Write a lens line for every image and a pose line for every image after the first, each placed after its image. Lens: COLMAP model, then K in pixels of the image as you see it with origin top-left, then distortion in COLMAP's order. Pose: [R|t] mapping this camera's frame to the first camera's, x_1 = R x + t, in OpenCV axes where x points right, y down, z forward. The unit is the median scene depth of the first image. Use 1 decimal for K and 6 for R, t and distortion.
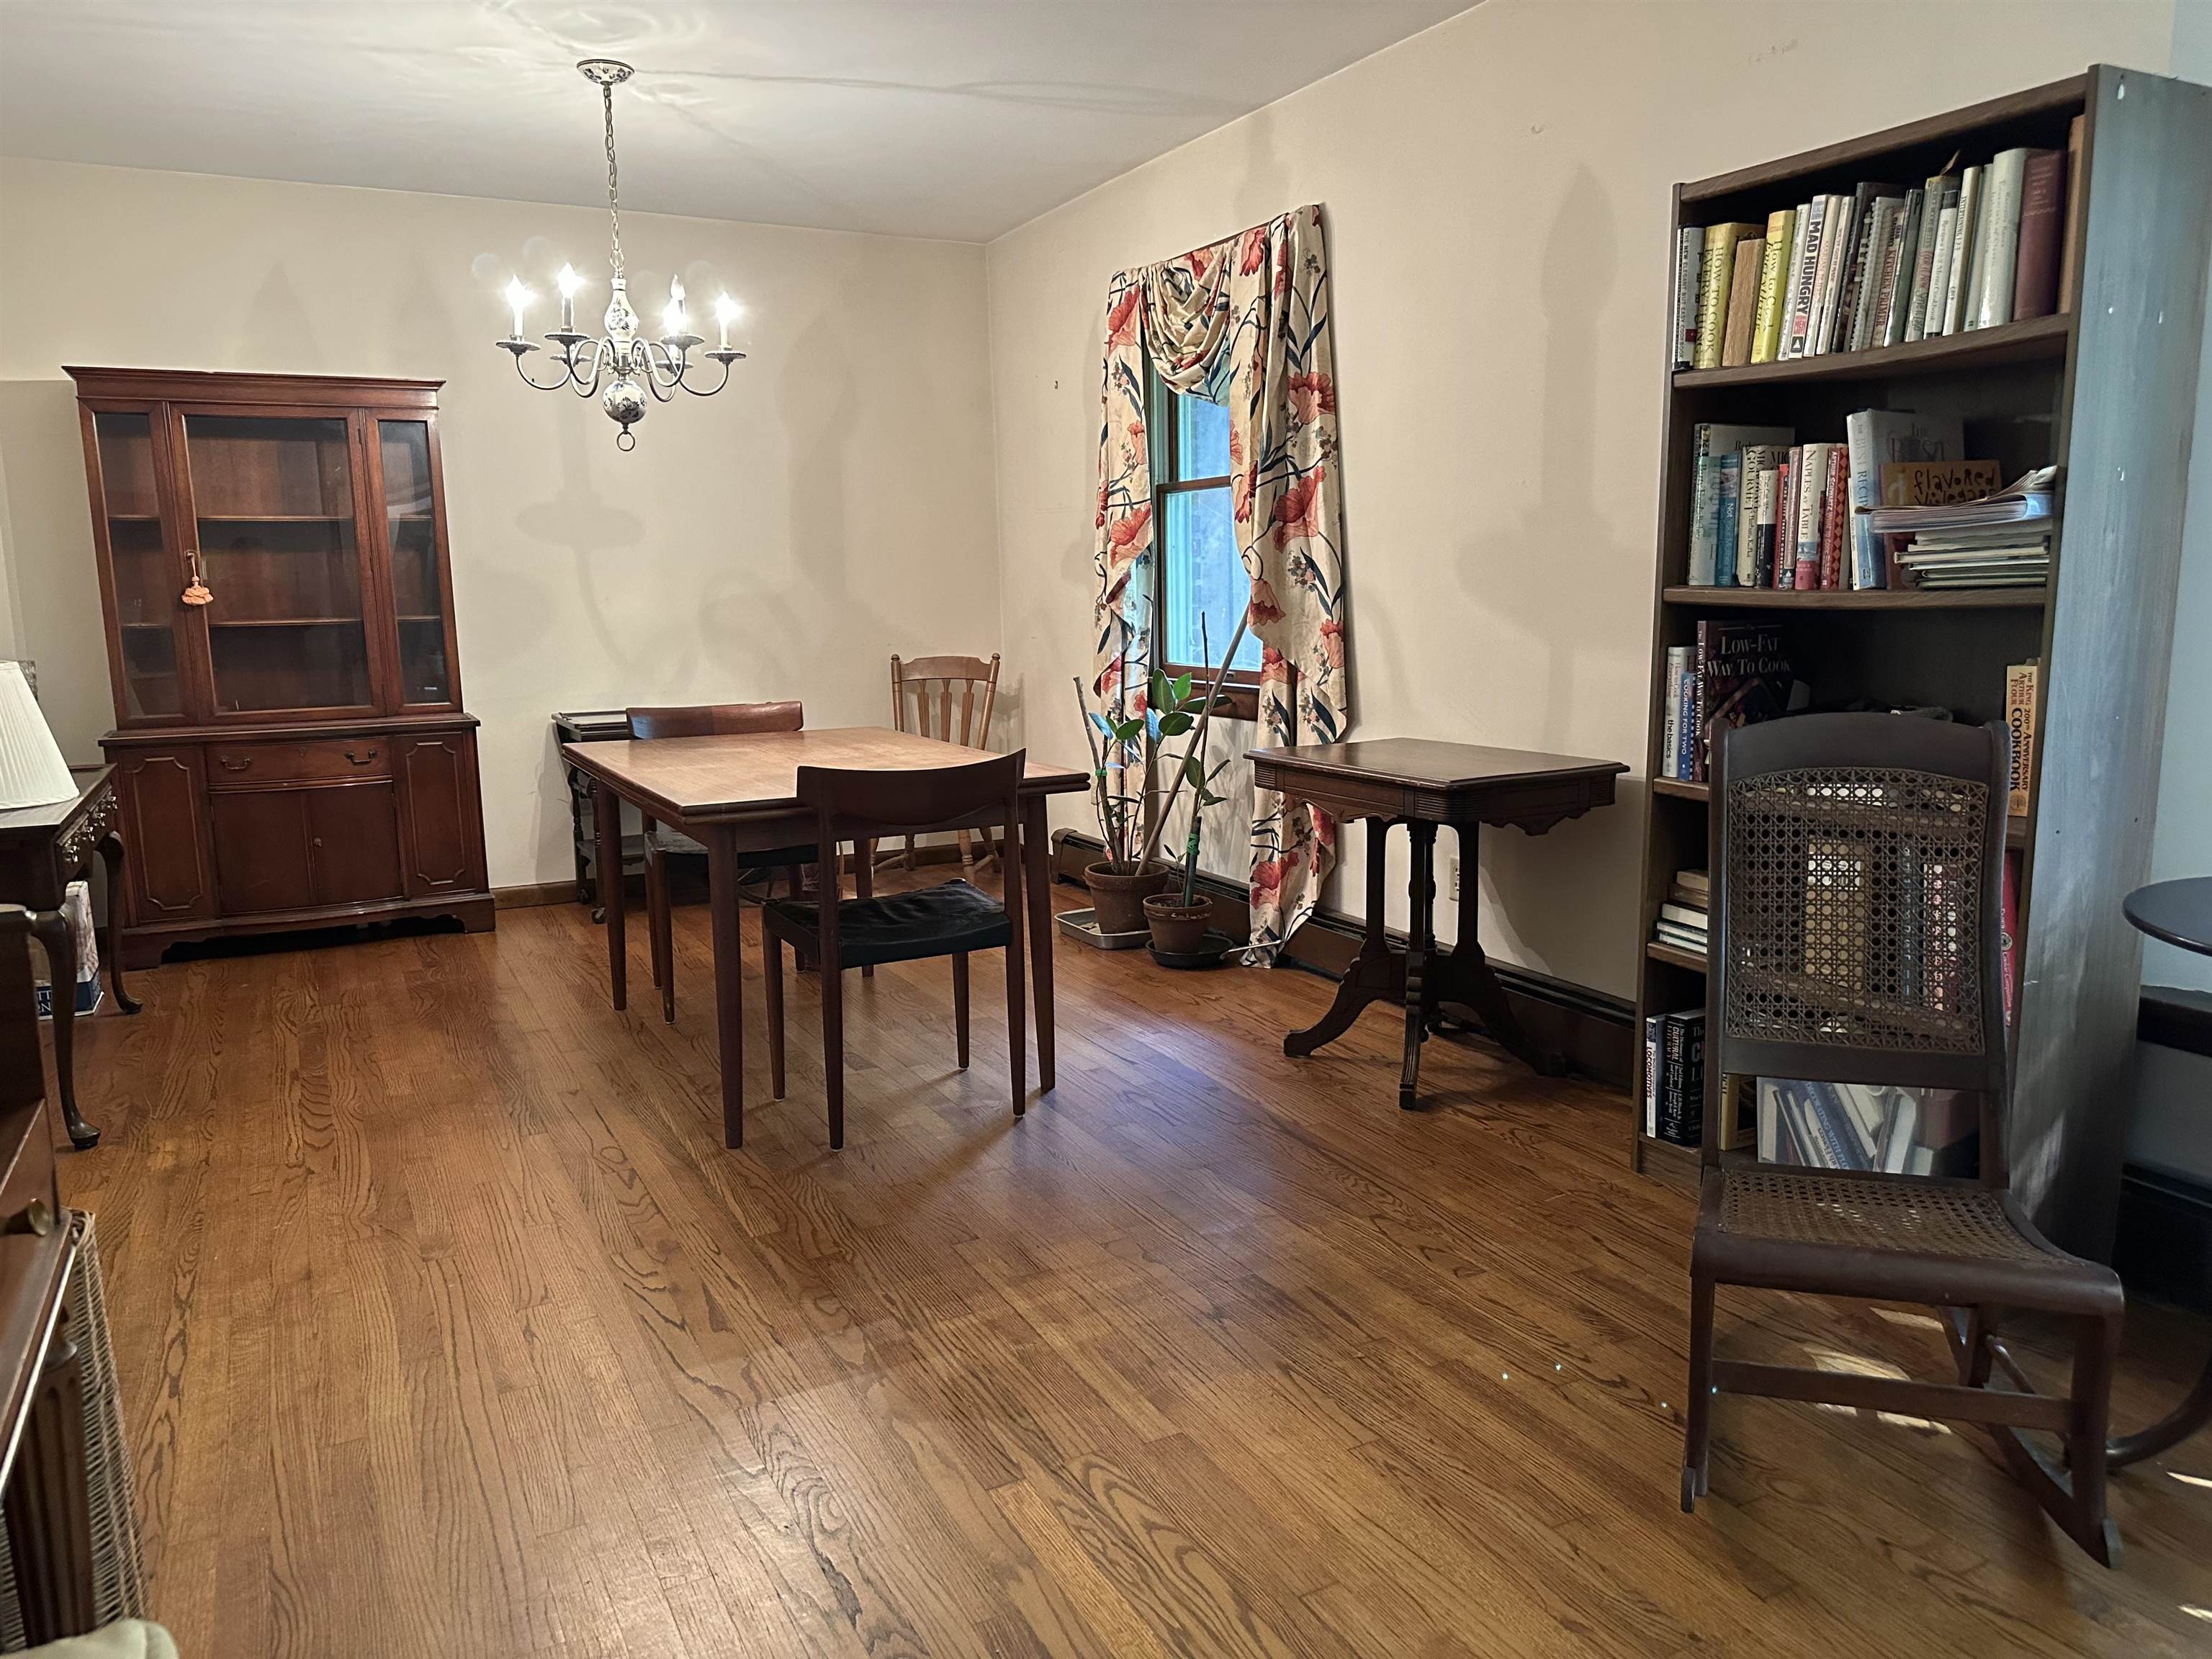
lens RADIAL K [[1532.7, 0, 1104.5], [0, 1532.7, 836.2], [0, 0, 1]] dist [-0.002434, -0.007777]
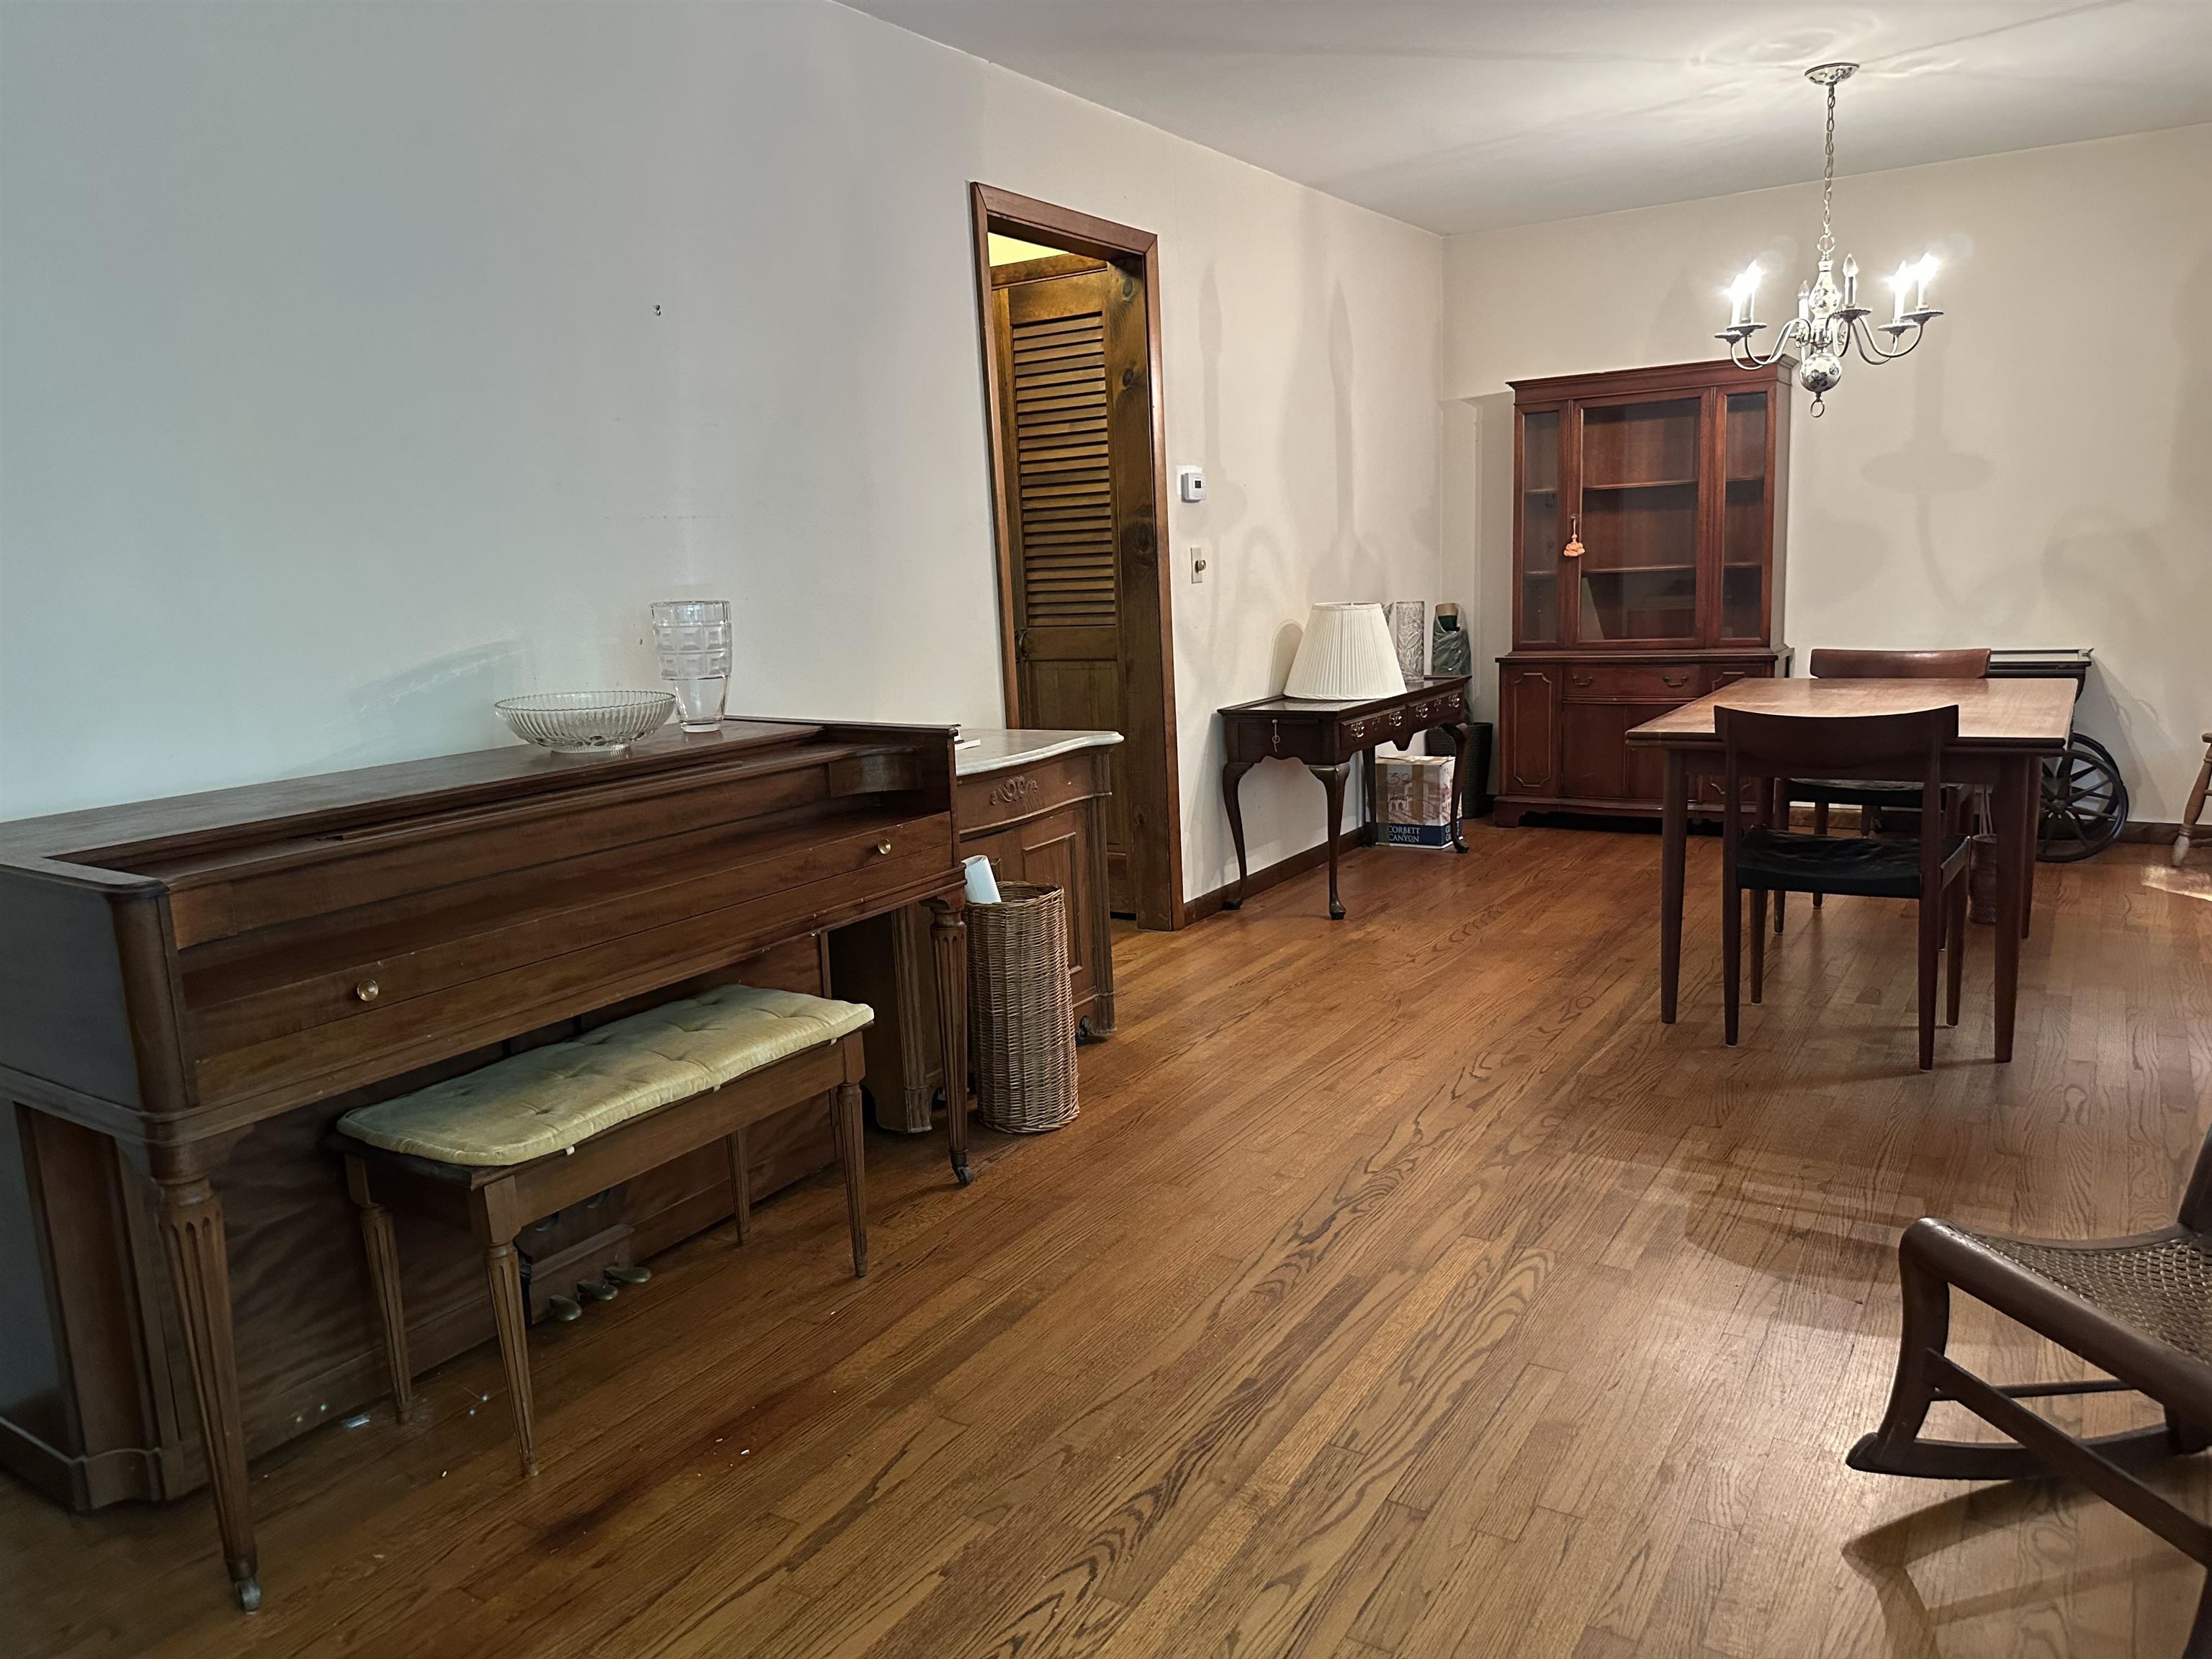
lens RADIAL K [[1532.7, 0, 1091.0], [0, 1532.7, 825.7], [0, 0, 1]] dist [-0.002434, -0.007777]
pose [[0.485575, 0.143338, -0.862364, 0.440395], [-0.107159, 0.988786, 0.104013, -0.019495], [0.867602, 0.041904, 0.495490, 0.011069]]
